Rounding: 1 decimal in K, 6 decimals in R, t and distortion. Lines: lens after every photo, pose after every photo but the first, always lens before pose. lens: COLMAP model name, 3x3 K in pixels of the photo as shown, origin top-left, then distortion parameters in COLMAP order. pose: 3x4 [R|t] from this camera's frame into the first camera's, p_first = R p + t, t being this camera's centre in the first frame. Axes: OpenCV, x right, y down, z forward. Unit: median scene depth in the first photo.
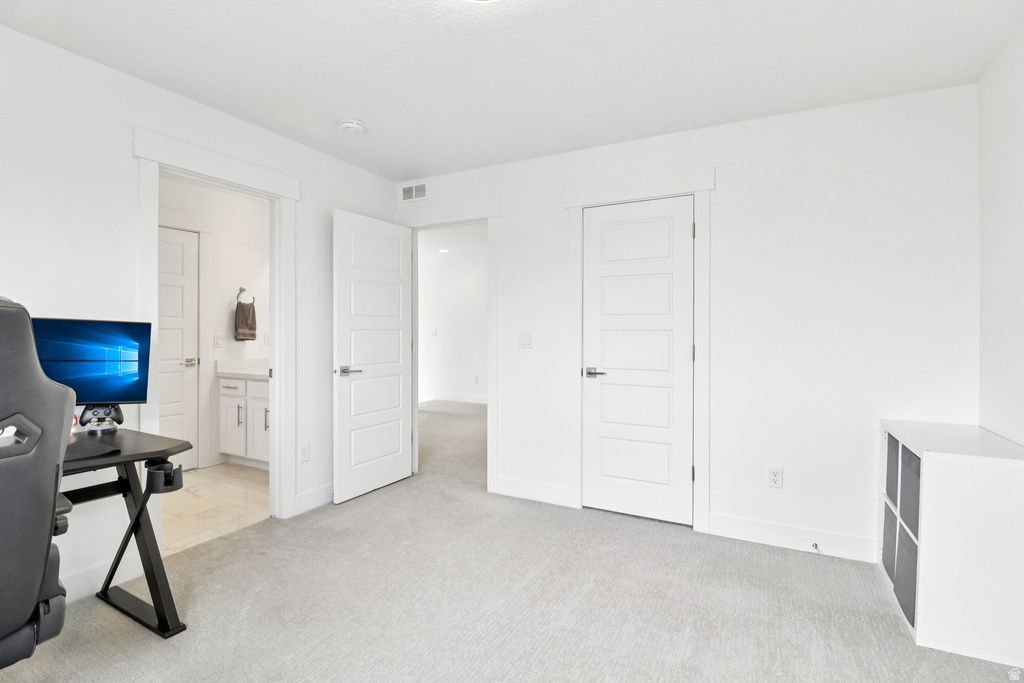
lens RADIAL K [[474.1, 0, 510.5], [0, 474.1, 338.0], [0, 0, 1]] dist [-0.016018, -0.003438]
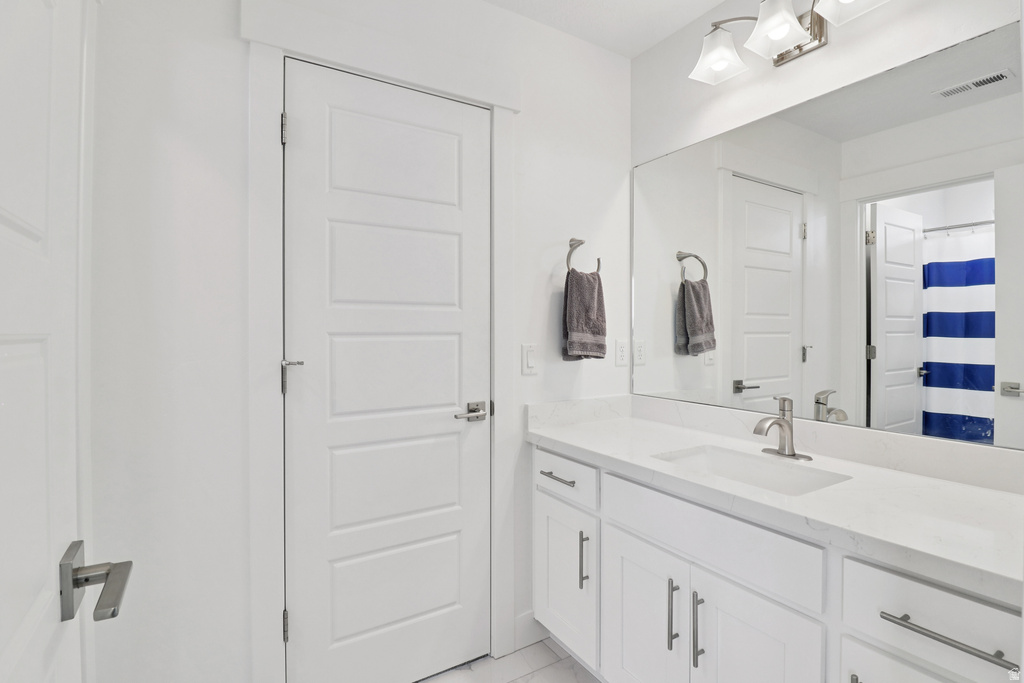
lens RADIAL K [[474.1, 0, 507.6], [0, 474.1, 340.2], [0, 0, 1]] dist [-0.016018, -0.003438]
pose [[0.859189, 0.005571, -0.511627, -0.416725], [-0.000660, 0.999952, 0.009780, -0.016888], [0.511657, -0.008065, 0.859152, 0.617186]]
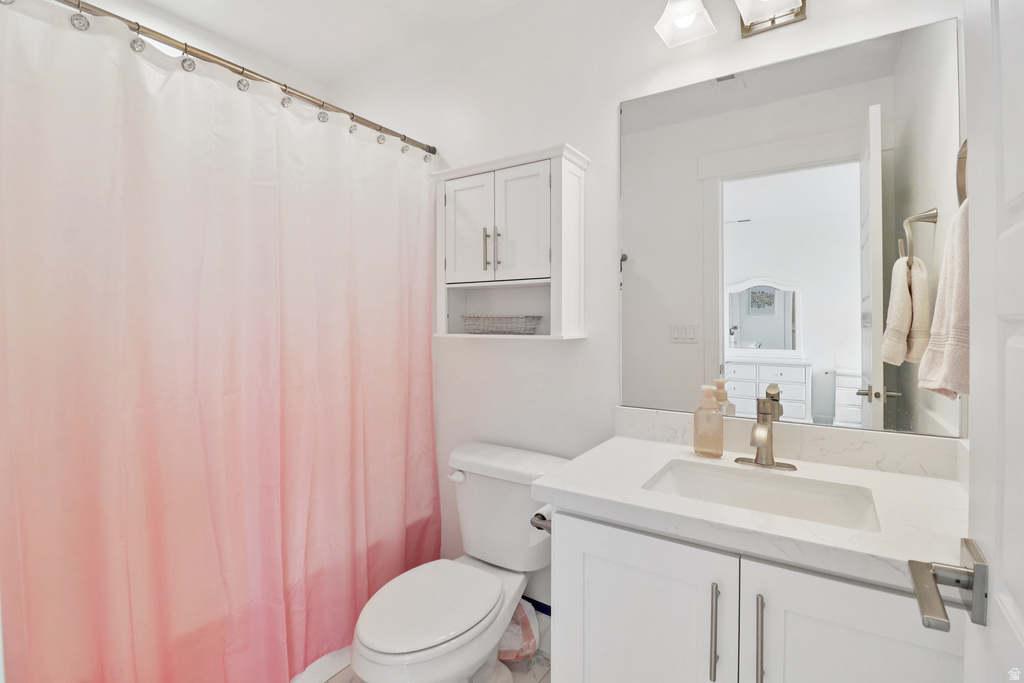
lens RADIAL K [[474.1, 0, 515.7], [0, 474.1, 331.8], [0, 0, 1]] dist [-0.016018, -0.003438]
pose [[0.996107, -0.005996, -0.087945, -0.659527], [0.006067, 0.999981, 0.000532, -0.019977], [0.087940, -0.001063, 0.996125, 0.749683]]
